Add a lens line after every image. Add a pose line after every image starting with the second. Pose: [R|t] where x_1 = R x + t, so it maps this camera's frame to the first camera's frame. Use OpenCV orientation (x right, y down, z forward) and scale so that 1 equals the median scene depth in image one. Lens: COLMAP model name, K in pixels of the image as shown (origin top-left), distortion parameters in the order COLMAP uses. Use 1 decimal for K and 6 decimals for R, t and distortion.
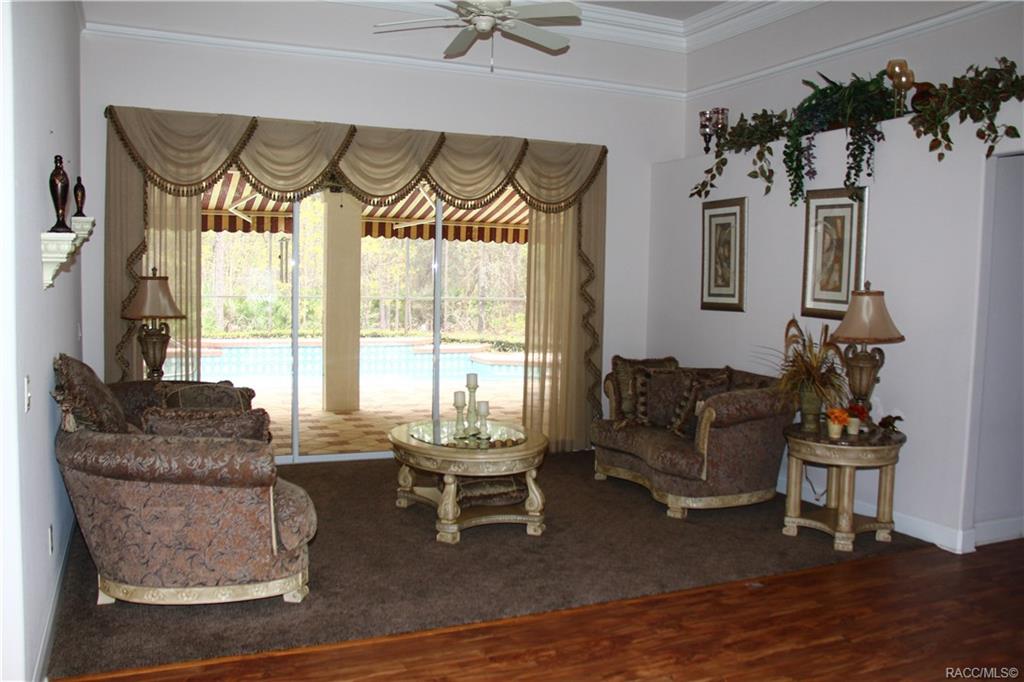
lens RADIAL K [[870.0, 0, 515.1], [0, 870.0, 340.2], [0, 0, 1]] dist [-0.153179, 0.136344]
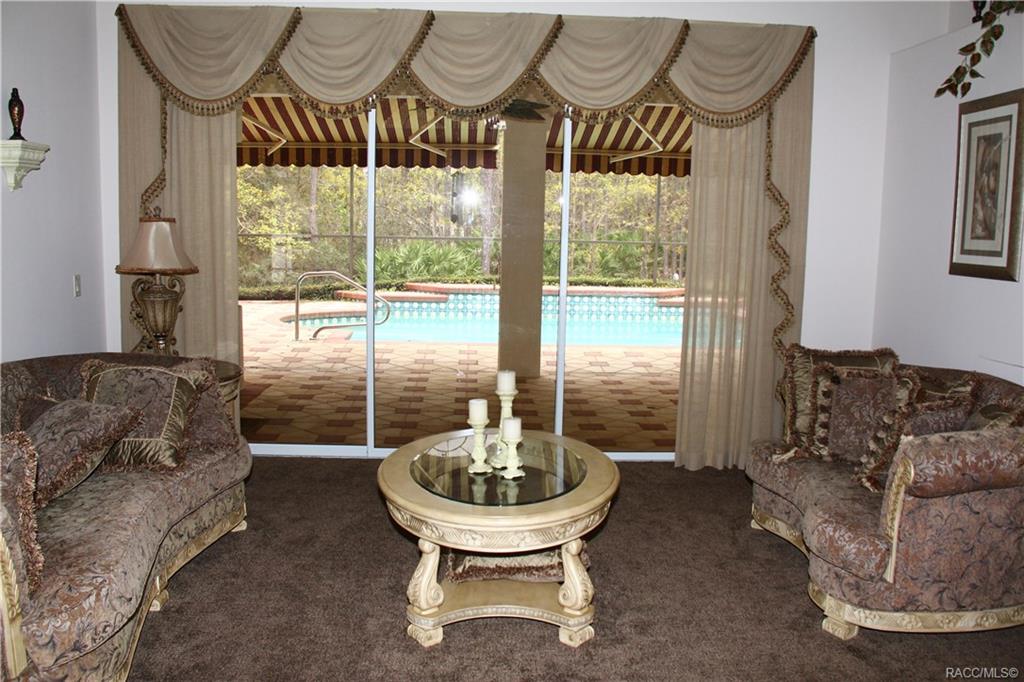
lens RADIAL K [[870.0, 0, 513.1], [0, 870.0, 332.9], [0, 0, 1]] dist [-0.153179, 0.136344]
pose [[0.938325, 0.047312, -0.342503, 0.136647], [-0.027405, 0.997654, 0.062732, -0.024060], [0.344668, -0.049477, 0.937420, 0.325311]]
